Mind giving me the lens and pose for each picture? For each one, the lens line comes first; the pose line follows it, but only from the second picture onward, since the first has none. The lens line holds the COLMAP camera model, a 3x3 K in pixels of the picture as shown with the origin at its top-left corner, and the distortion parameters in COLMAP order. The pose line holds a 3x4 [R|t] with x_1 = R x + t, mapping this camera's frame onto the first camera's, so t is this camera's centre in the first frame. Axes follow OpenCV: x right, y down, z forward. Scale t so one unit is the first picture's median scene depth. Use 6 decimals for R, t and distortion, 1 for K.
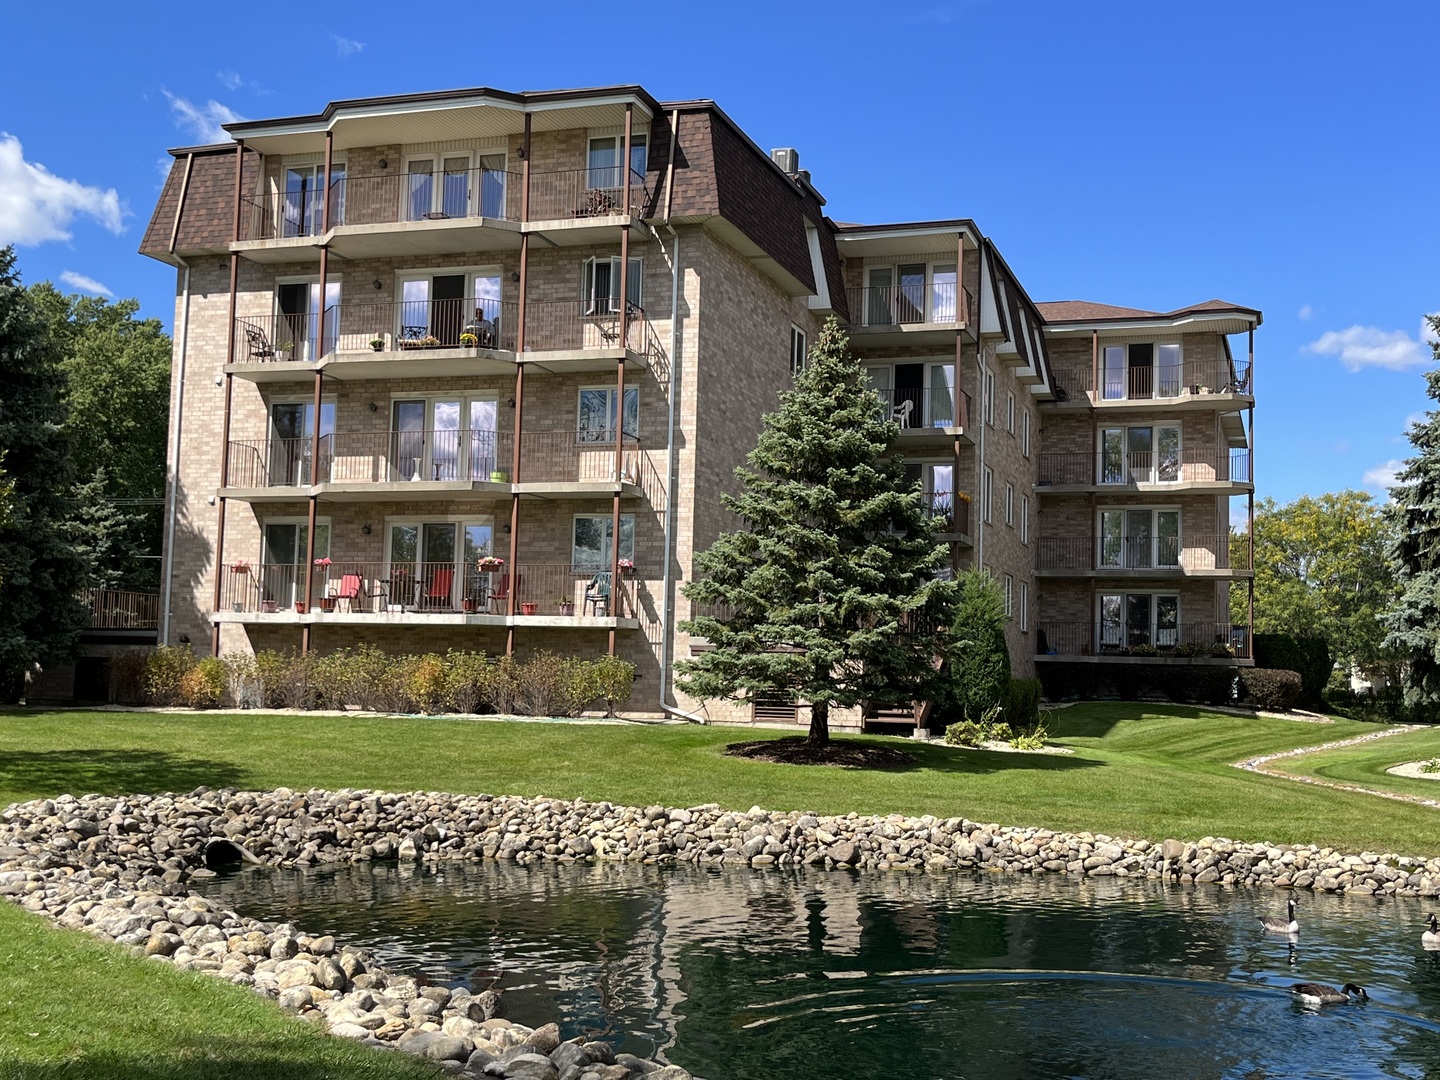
lens RADIAL K [[1700.5, 0, 720.6], [0, 1700.5, 541.4], [0, 0, 1]] dist [0.011710, 0.000000]
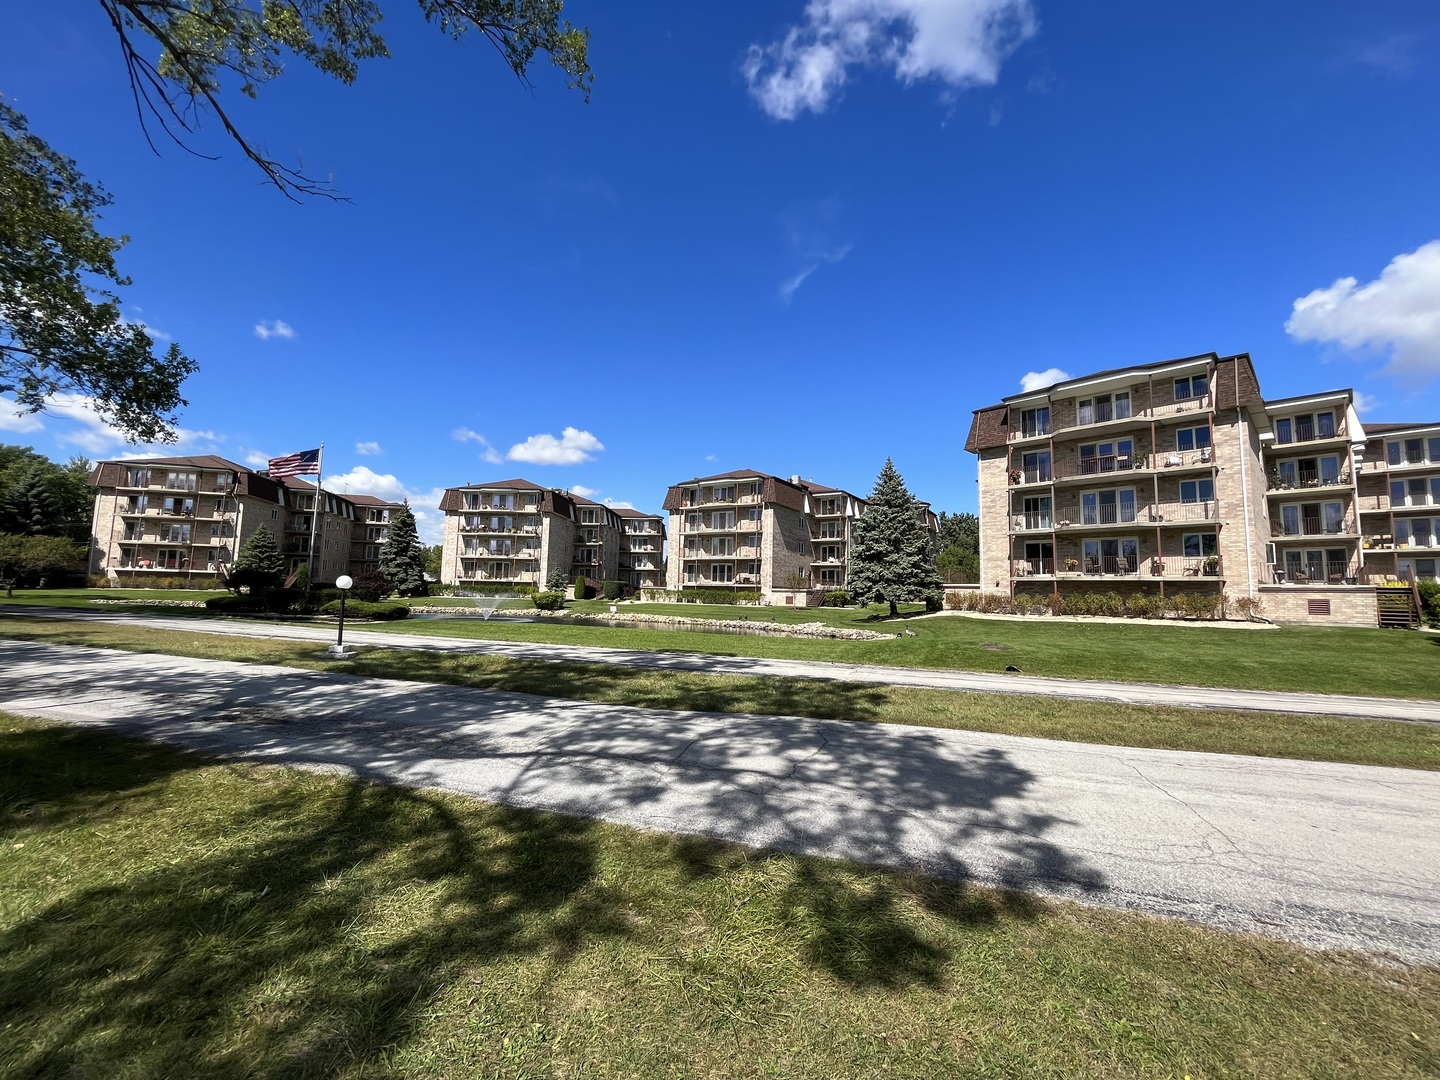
lens RADIAL K [[580.8, 0, 719.2], [0, 580.8, 535.2], [0, 0, 1]] dist [-0.011263, -0.000381]
pose [[0.822914, 0.051126, 0.565861, 0.186267], [-0.049929, 0.998597, -0.017614, -0.102587], [-0.565968, -0.013758, 0.824312, -1.225542]]
